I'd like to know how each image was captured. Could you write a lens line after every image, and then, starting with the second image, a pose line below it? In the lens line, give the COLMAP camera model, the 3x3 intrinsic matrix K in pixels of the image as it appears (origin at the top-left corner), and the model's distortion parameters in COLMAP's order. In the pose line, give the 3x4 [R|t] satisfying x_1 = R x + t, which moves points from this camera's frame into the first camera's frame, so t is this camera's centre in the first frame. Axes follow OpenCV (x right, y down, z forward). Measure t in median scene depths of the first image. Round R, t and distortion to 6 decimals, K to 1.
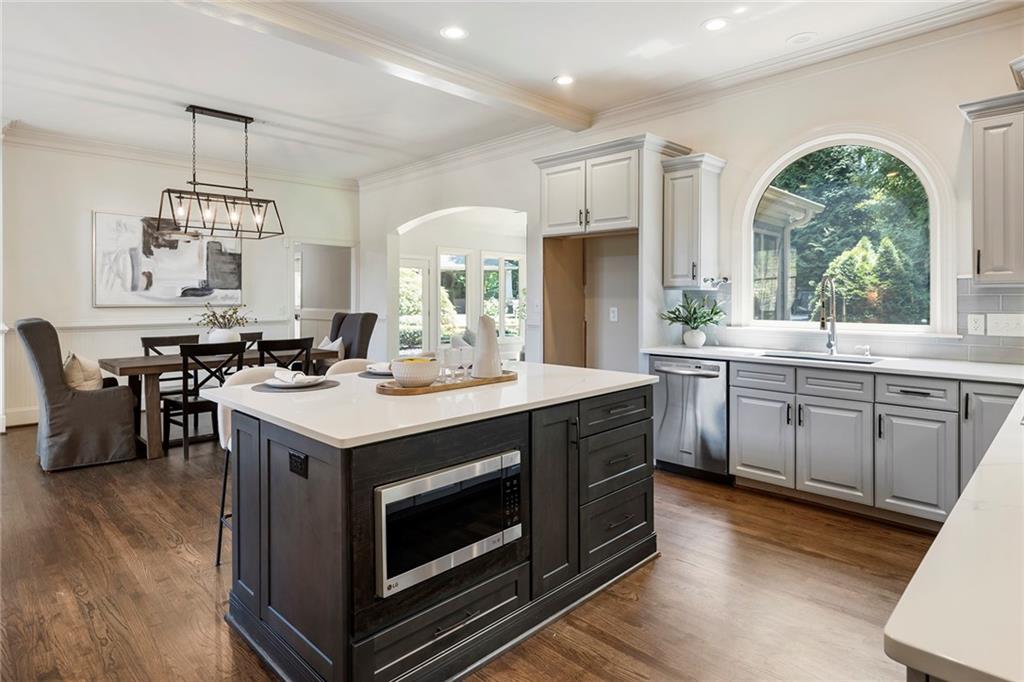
lens RADIAL K [[566.2, 0, 510.1], [0, 566.2, 296.2], [0, 0, 1]] dist [0.002131, 0.000270]
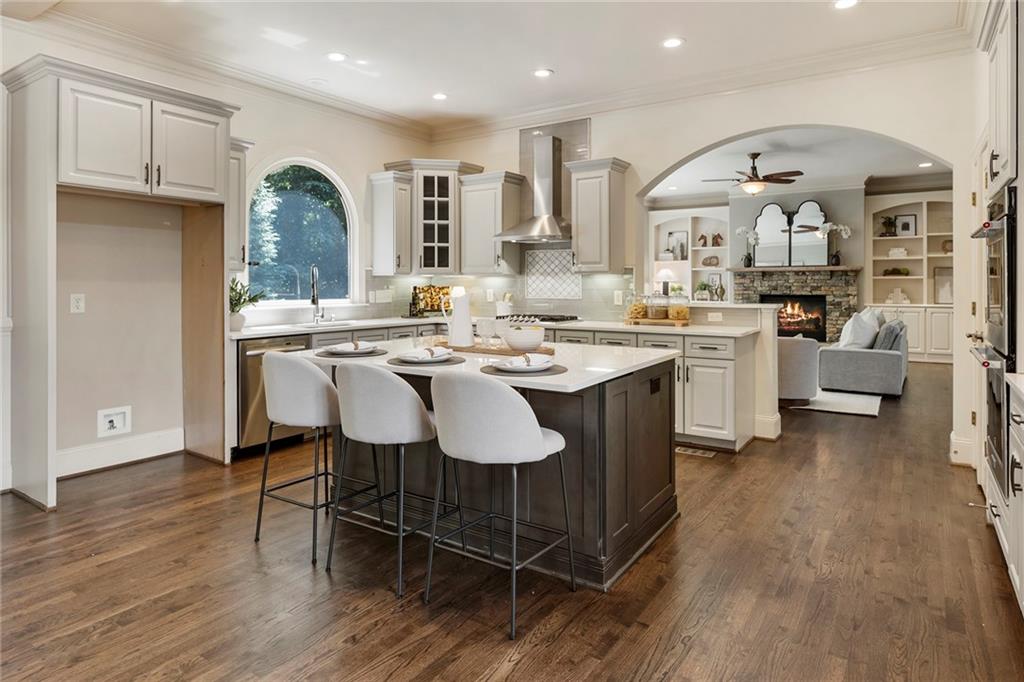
lens RADIAL K [[599.4, 0, 510.9], [0, 599.4, 283.7], [0, 0, 1]] dist [0.000255, 0.000274]
pose [[-0.189119, 0.003191, 0.981949, -0.817612], [0.002485, 0.999993, -0.002771, 0.012811], [-0.981951, 0.001916, -0.189126, 0.733185]]
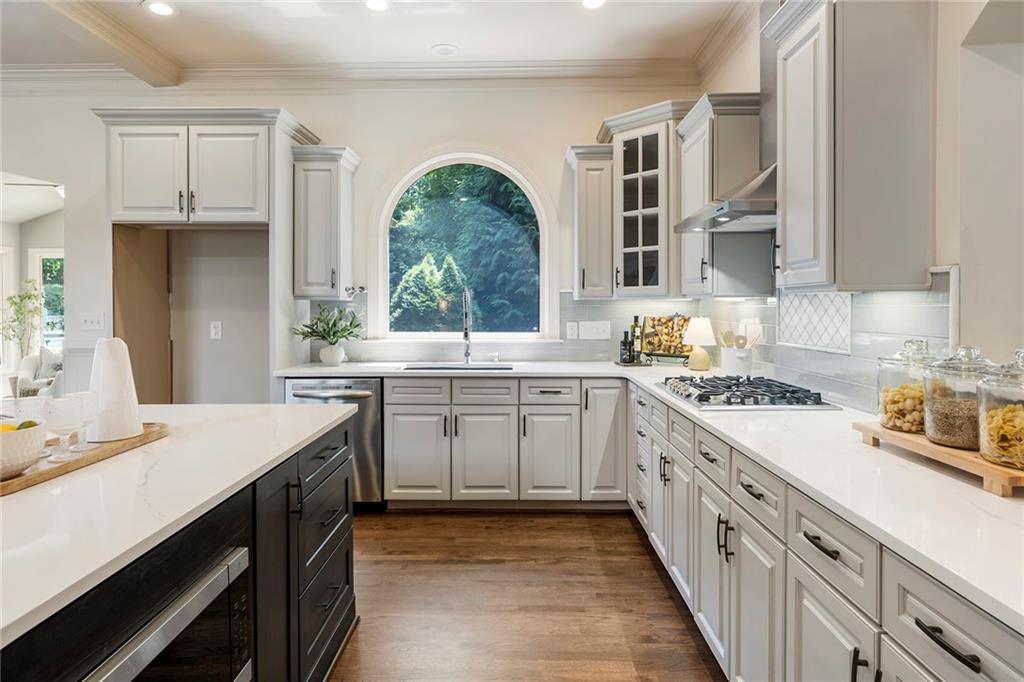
lens RADIAL K [[586.2, 0, 512.8], [0, 586.2, 312.9], [0, 0, 1]] dist [0.000726, 0.000431]
pose [[0.712212, -0.006665, 0.701933, -0.116249], [0.000233, 0.999957, 0.009258, 0.000600], [-0.701964, -0.006430, 0.712183, 0.155117]]
